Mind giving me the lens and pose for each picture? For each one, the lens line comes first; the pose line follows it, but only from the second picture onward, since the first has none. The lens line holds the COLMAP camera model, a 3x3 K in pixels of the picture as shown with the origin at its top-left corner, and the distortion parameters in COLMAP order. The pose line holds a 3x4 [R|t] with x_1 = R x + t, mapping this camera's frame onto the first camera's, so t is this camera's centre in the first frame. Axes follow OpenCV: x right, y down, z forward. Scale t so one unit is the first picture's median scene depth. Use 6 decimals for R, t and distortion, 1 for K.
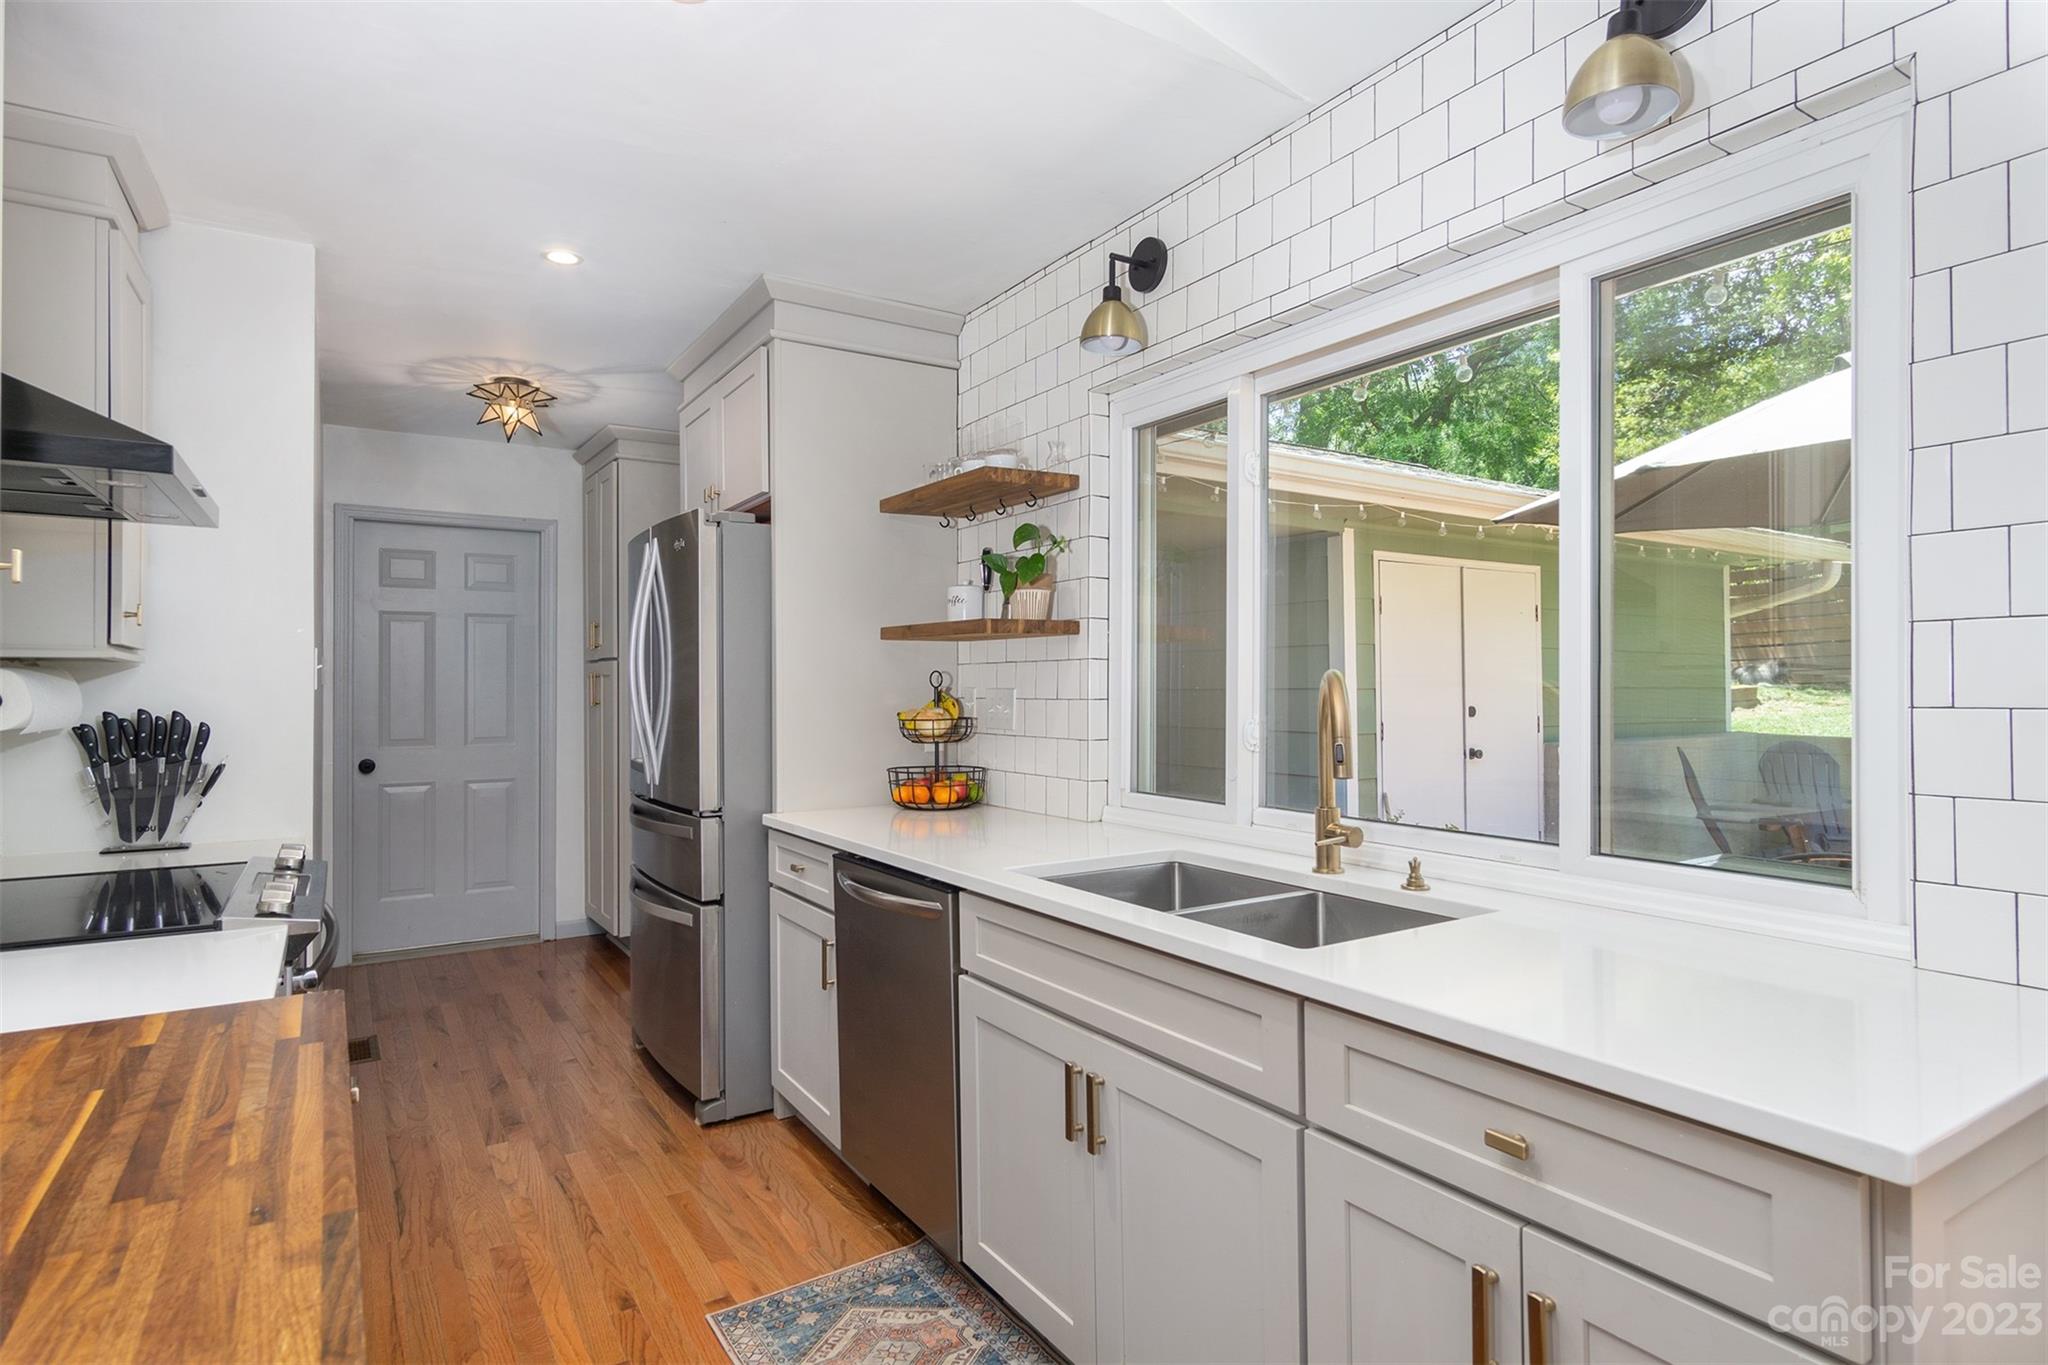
lens RADIAL K [[1091.1, 0, 1027.6], [0, 1091.1, 680.7], [0, 0, 1]] dist [0.002581, 0.004014]
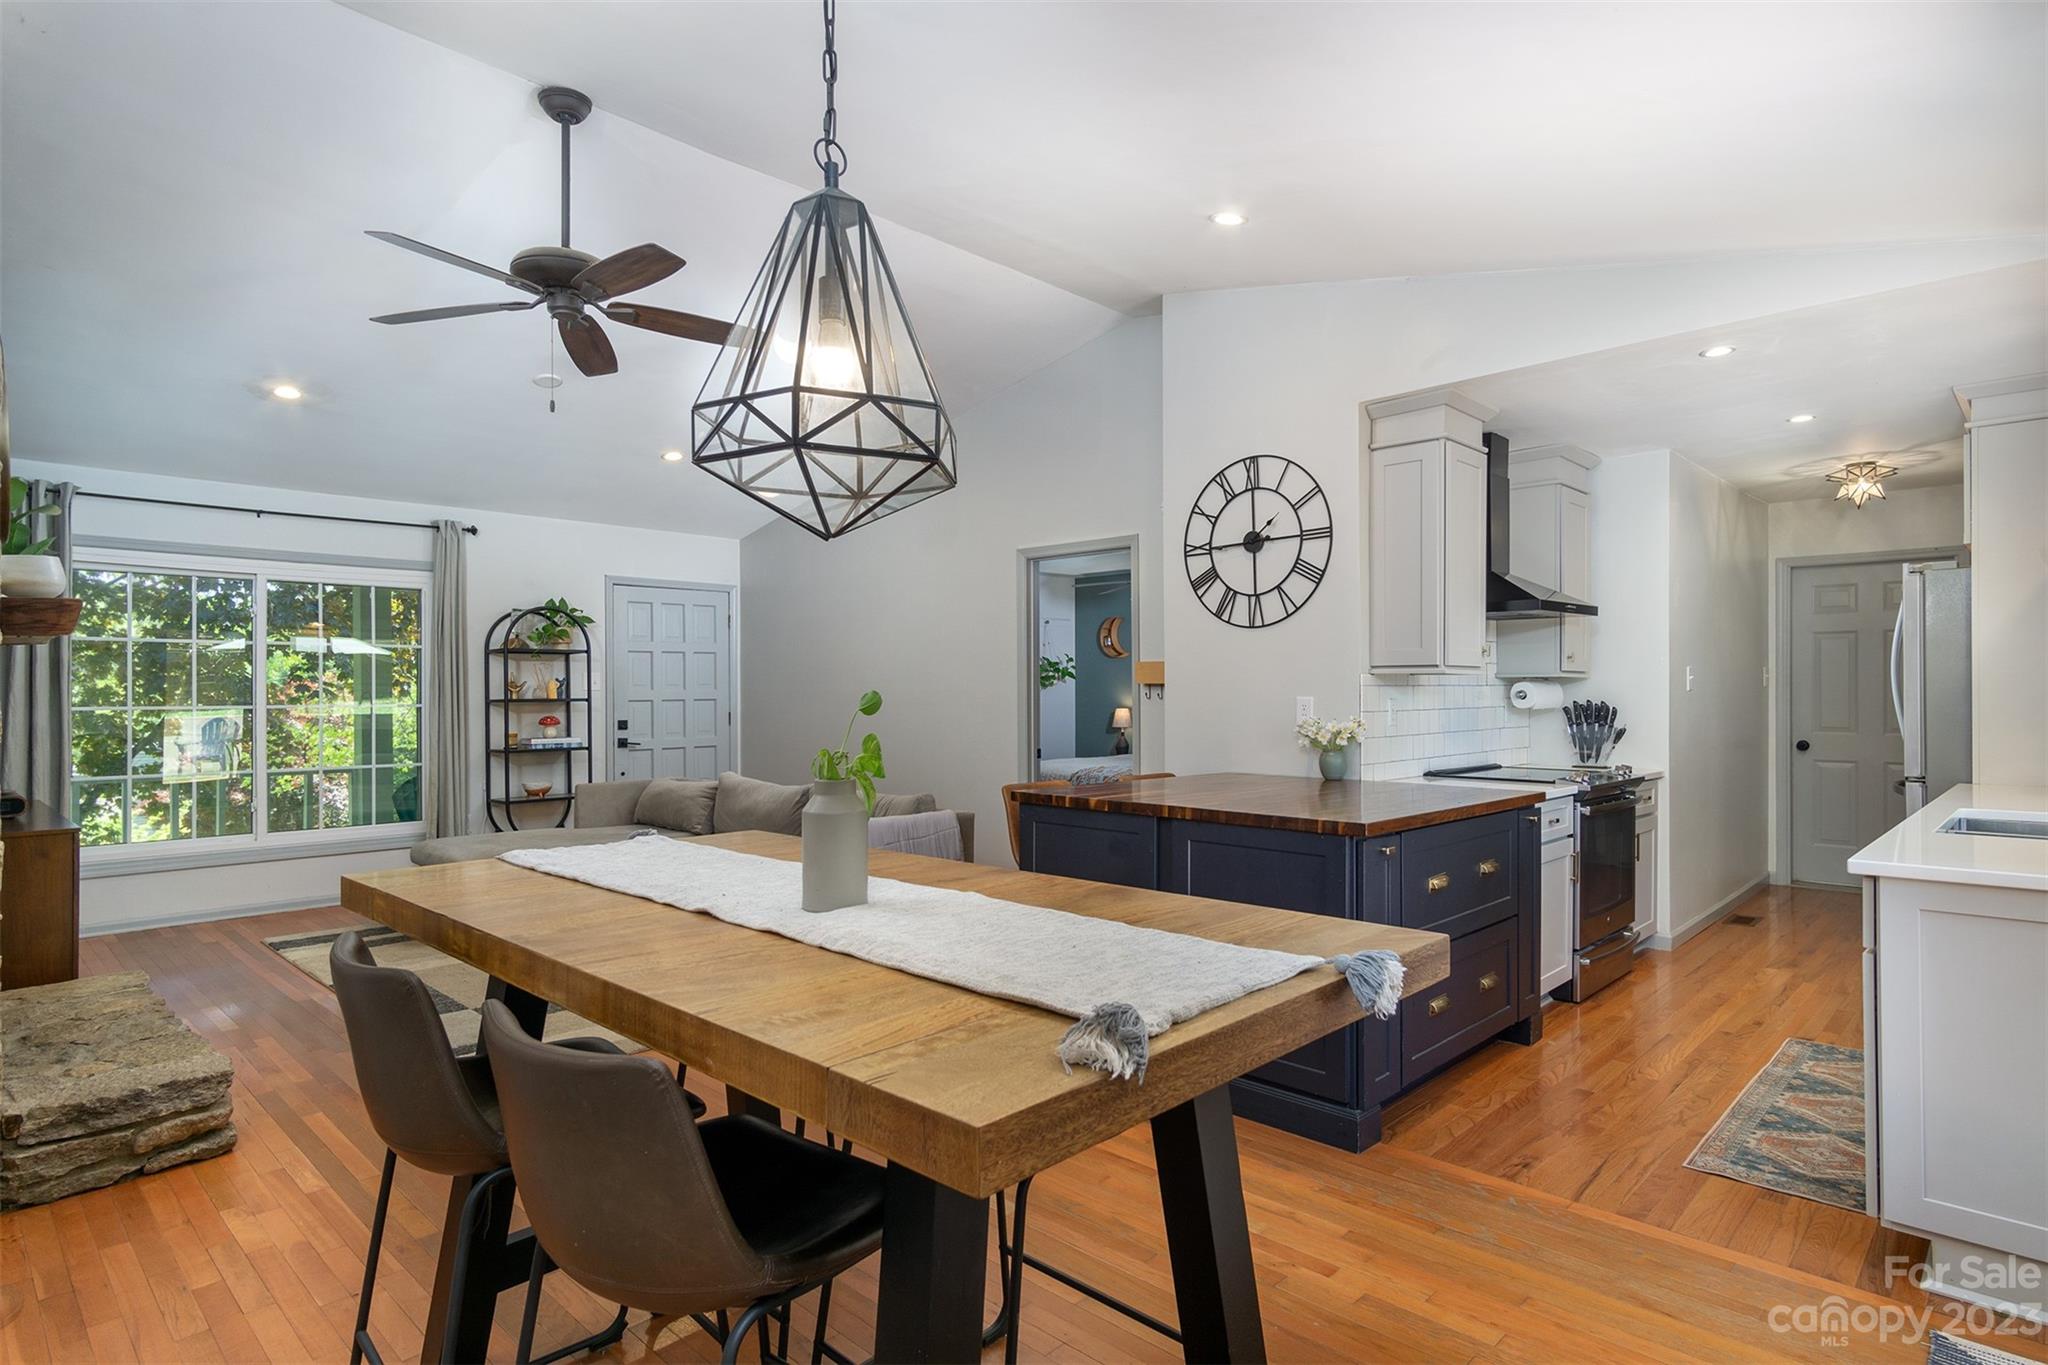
lens RADIAL K [[1091.1, 0, 1032.4], [0, 1091.1, 687.0], [0, 0, 1]] dist [0.002581, 0.004014]
pose [[0.244310, 0.001234, -0.969696, 0.990125], [0.007433, 0.999967, 0.003145, -0.013396], [0.969669, -0.007976, 0.244293, -0.559609]]
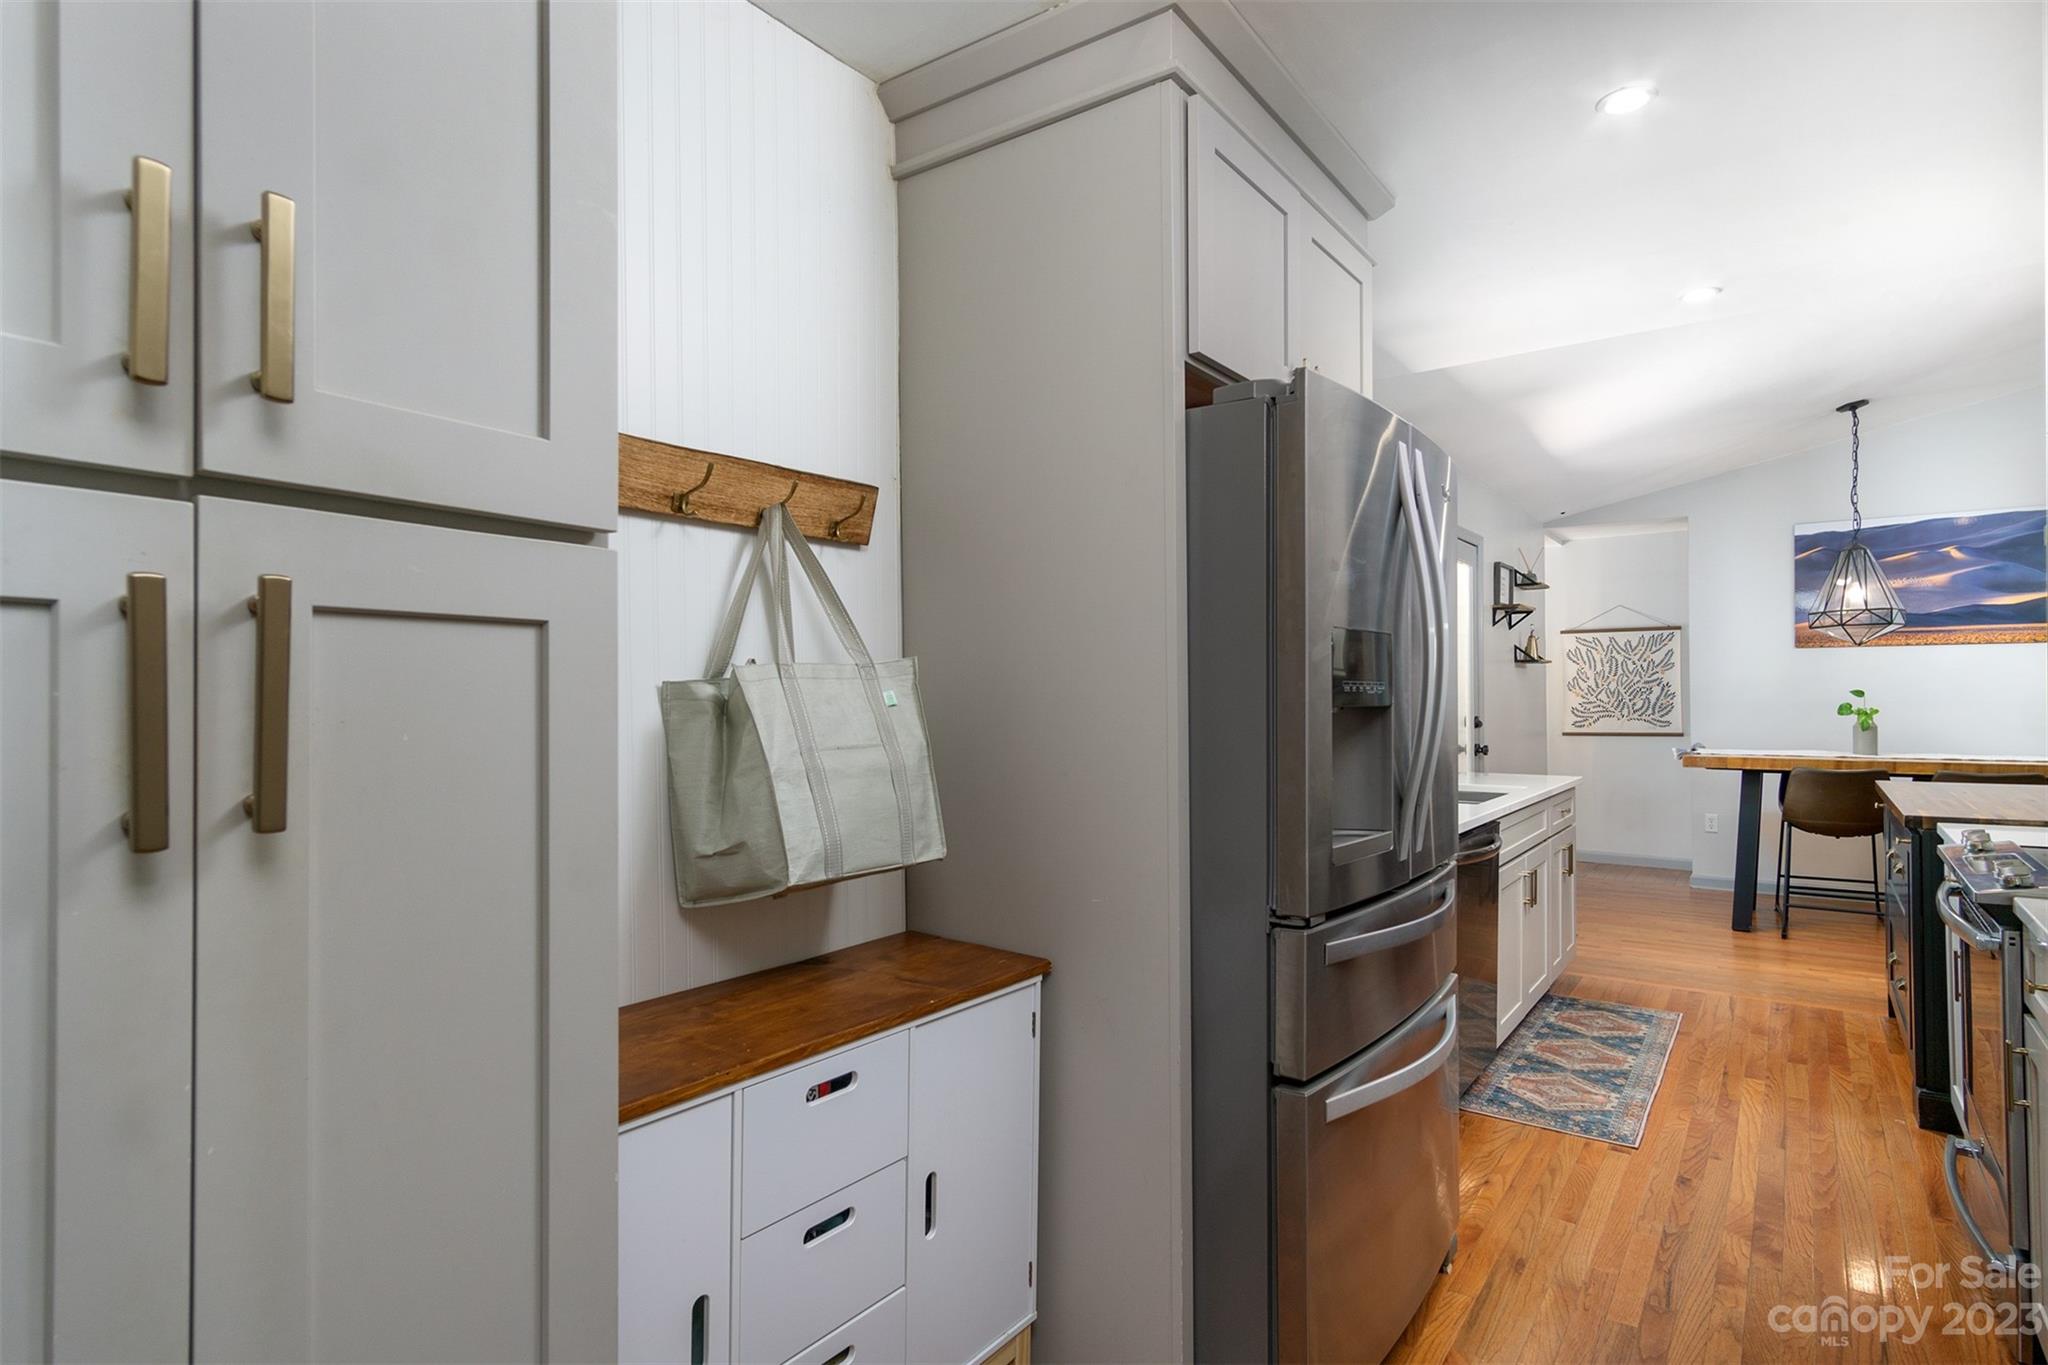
lens RADIAL K [[1091.1, 0, 1021.2], [0, 1091.1, 686.9], [0, 0, 1]] dist [0.002581, 0.004014]
pose [[-0.379187, 0.016788, 0.925168, -1.104536], [-0.001193, 0.999826, -0.018632, 0.020854], [-0.925319, -0.008169, -0.379101, 1.928346]]
